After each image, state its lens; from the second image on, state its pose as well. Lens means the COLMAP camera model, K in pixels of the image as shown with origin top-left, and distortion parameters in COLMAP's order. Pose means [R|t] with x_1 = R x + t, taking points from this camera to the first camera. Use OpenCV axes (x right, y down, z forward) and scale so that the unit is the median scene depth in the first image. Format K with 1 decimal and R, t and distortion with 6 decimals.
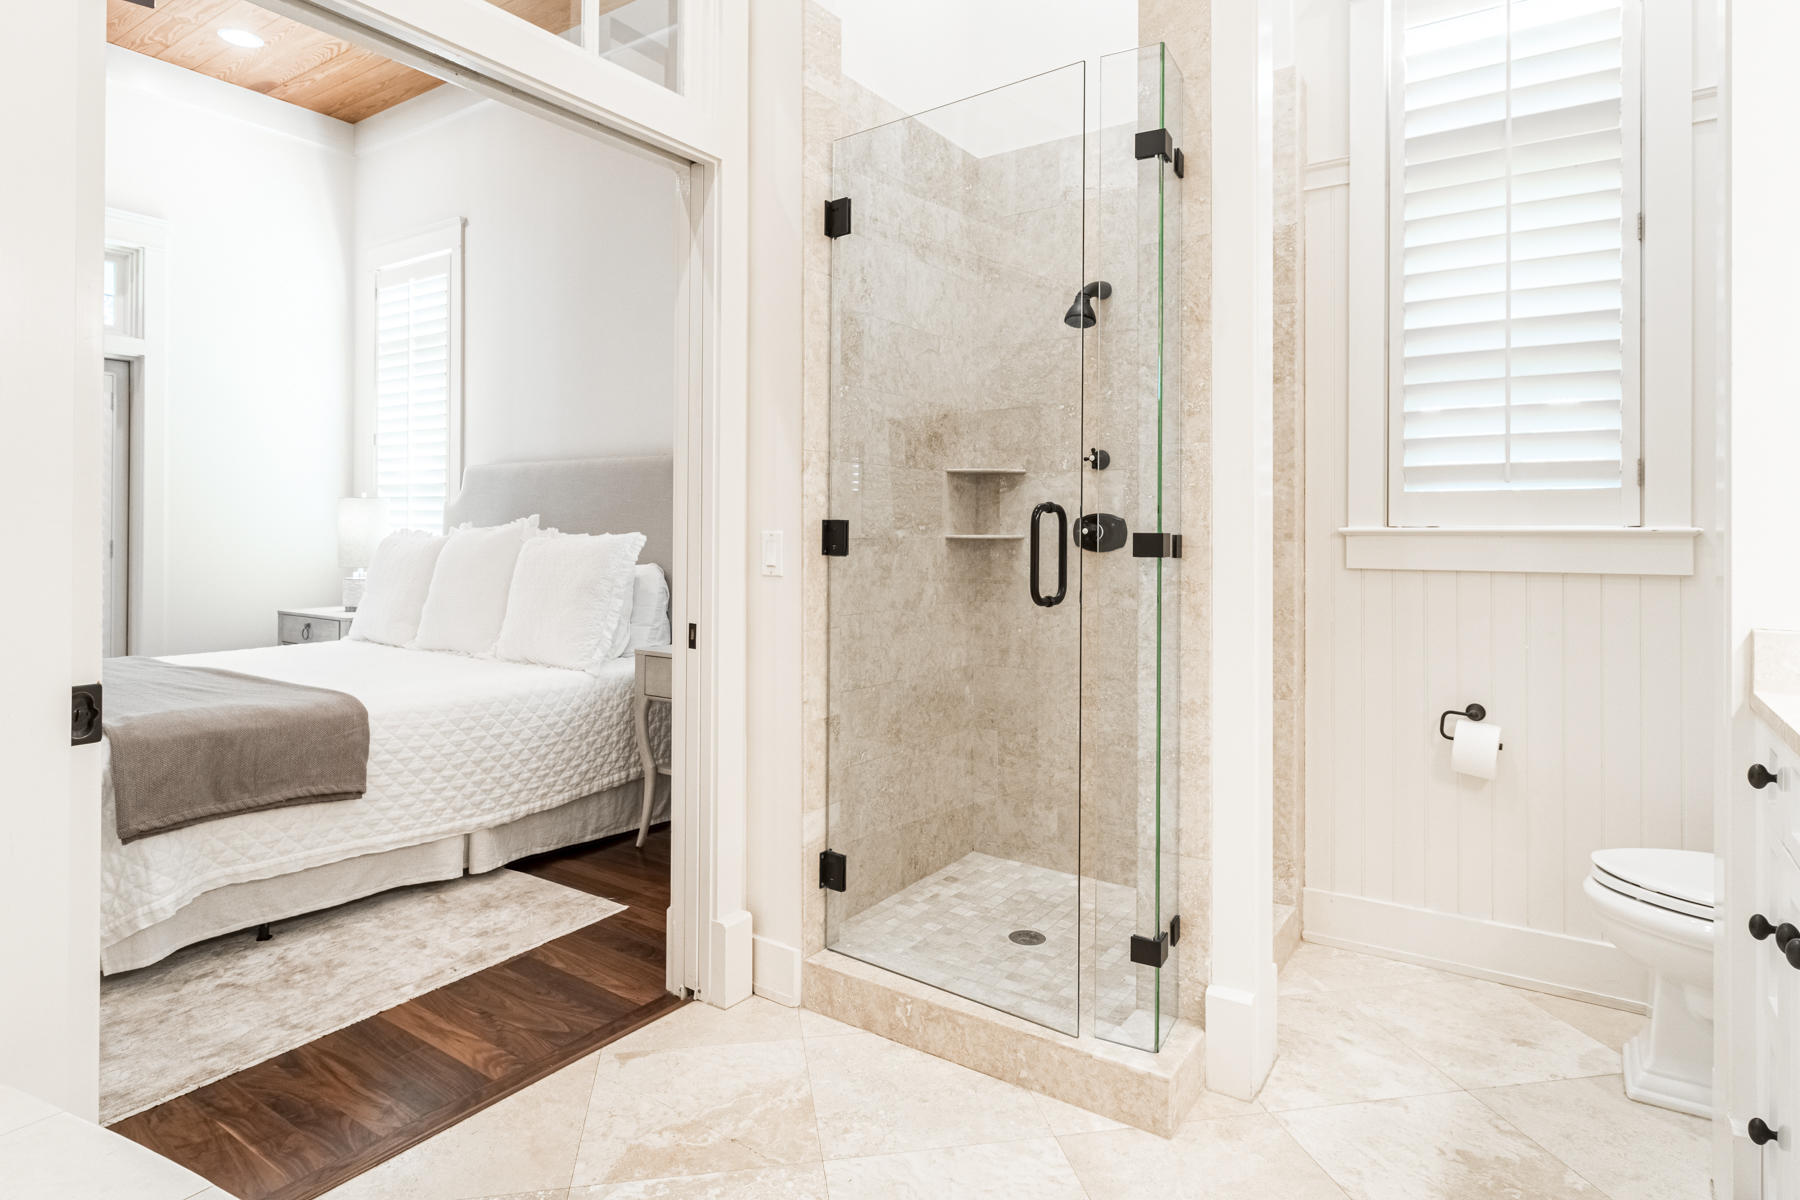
lens RADIAL K [[969.1, 0, 891.1], [0, 969.1, 533.9], [0, 0, 1]] dist [-0.005323, 0.000181]
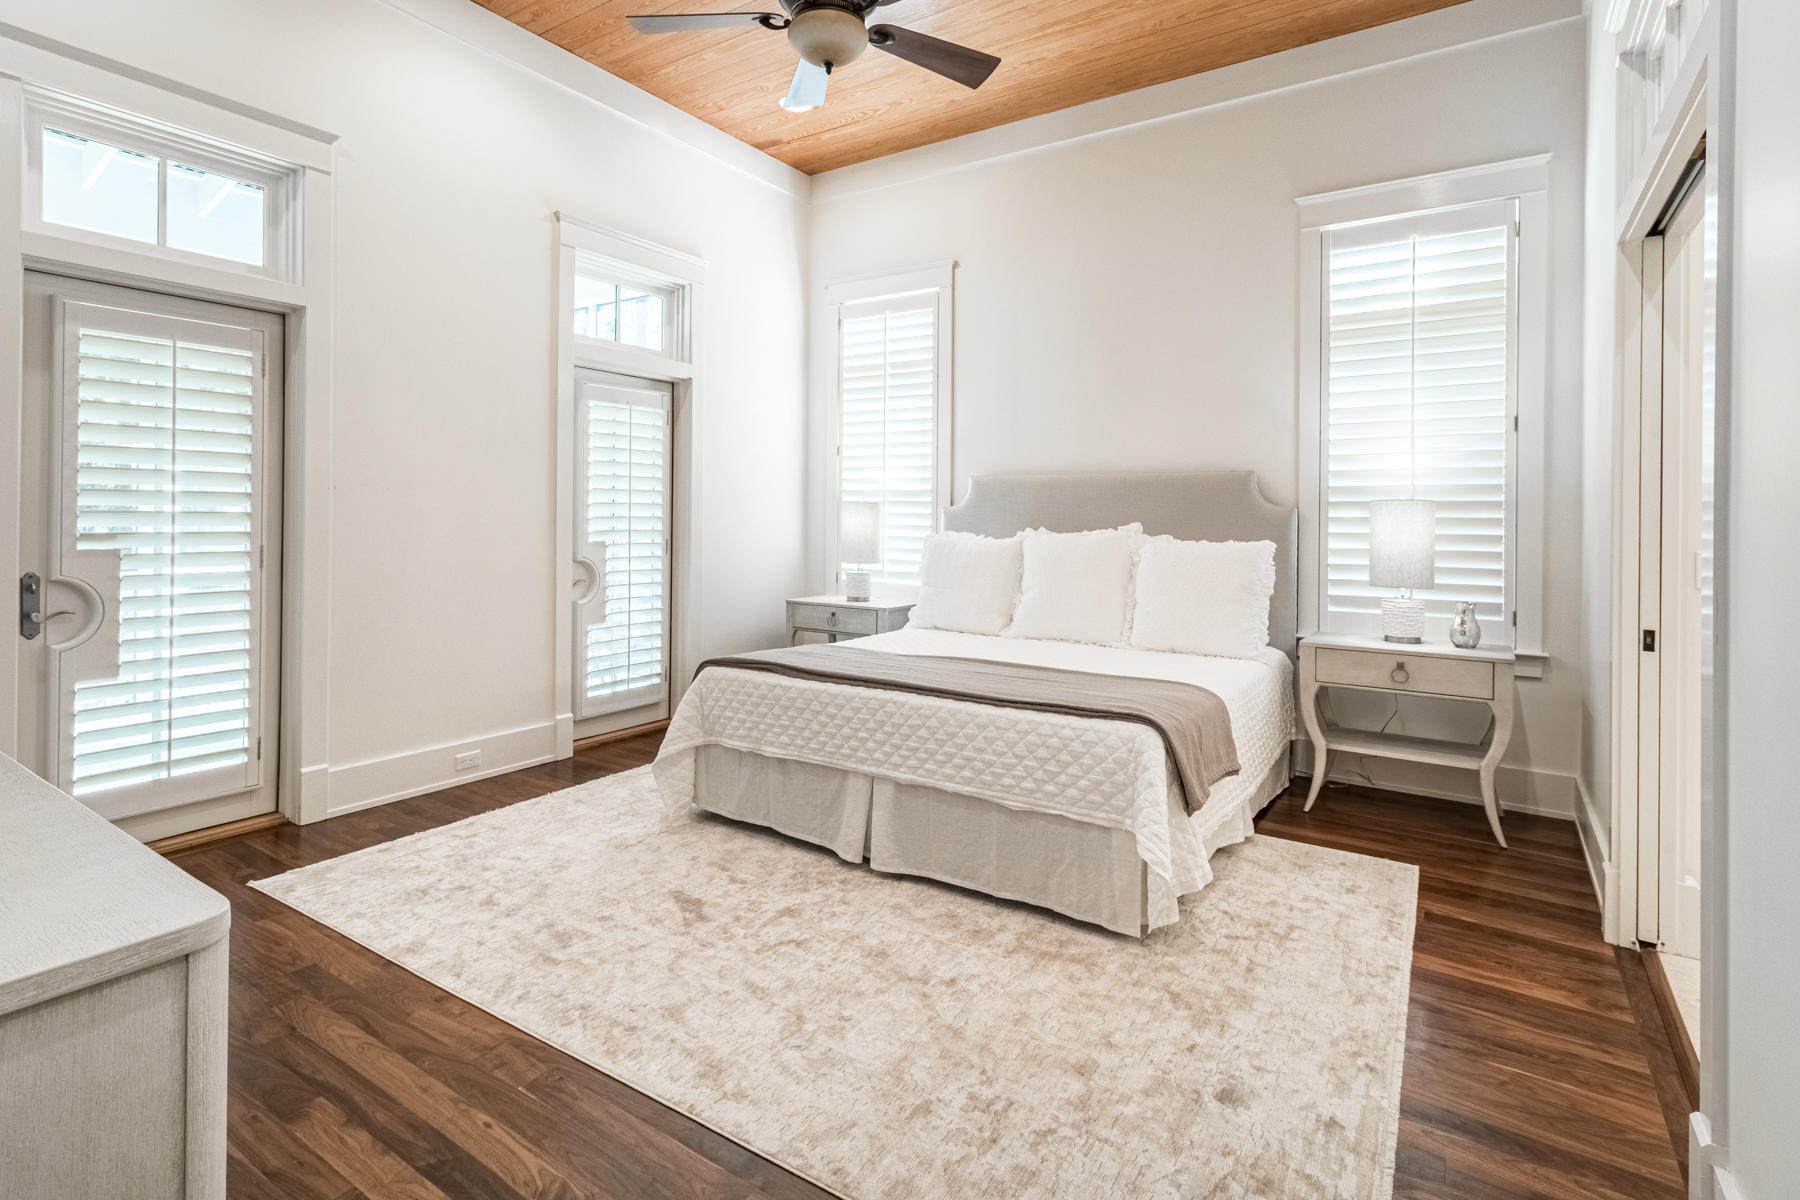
lens RADIAL K [[851.2, 0, 894.2], [0, 851.2, 518.7], [0, 0, 1]] dist [0.011750, -0.000163]
pose [[0.999852, 0.005373, 0.016334, -0.545110], [-0.005352, 0.999985, -0.001321, -0.017692], [-0.016340, 0.001234, 0.999866, -0.014482]]
